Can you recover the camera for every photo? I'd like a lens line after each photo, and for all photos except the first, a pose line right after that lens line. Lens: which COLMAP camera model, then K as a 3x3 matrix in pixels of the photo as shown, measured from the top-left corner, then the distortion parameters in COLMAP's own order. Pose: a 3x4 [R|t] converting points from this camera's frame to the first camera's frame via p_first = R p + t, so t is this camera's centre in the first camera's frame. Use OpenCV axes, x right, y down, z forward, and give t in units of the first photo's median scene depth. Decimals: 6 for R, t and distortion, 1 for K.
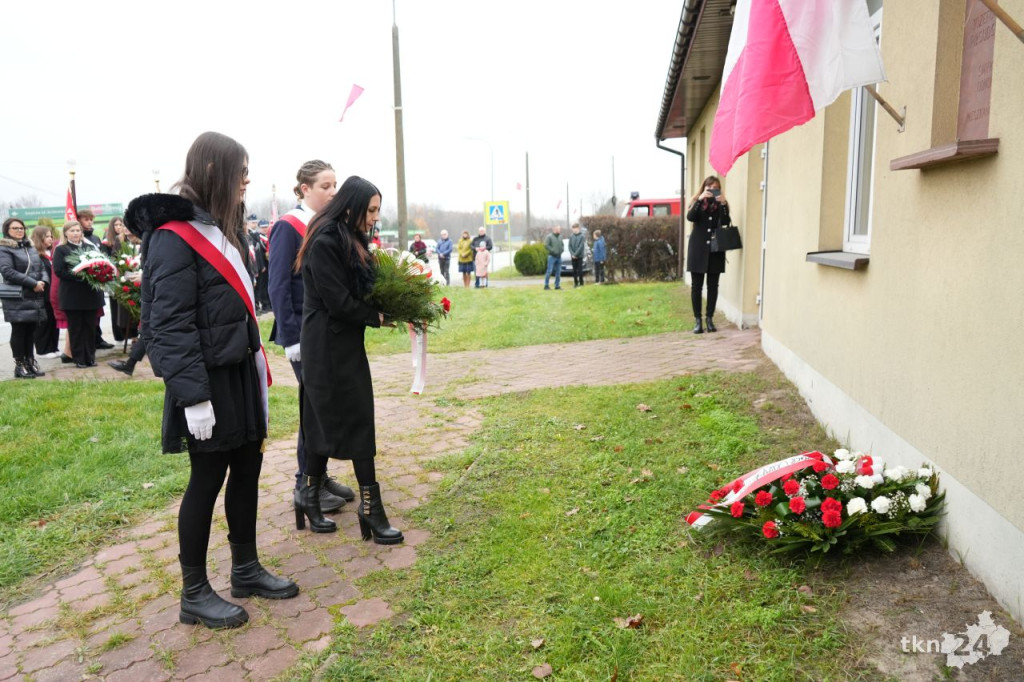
lens RADIAL K [[791.3, 0, 513.7], [0, 791.3, 340.4], [0, 0, 1]] dist [-0.015225, 0.011360]
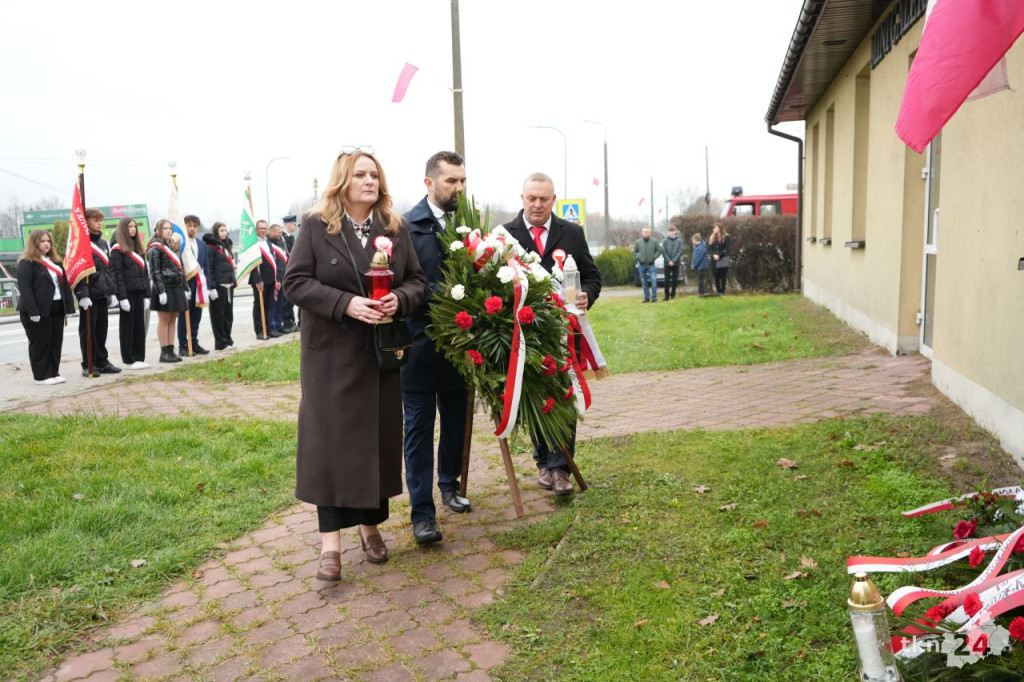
lens RADIAL K [[911.5, 0, 517.0], [0, 911.5, 341.5], [0, 0, 1]] dist [-0.022179, 0.011723]
pose [[0.997033, 0.005199, -0.076801, -0.022775], [-0.006790, 0.999767, -0.020473, -0.010211], [0.076677, 0.020933, 0.996836, 0.104834]]
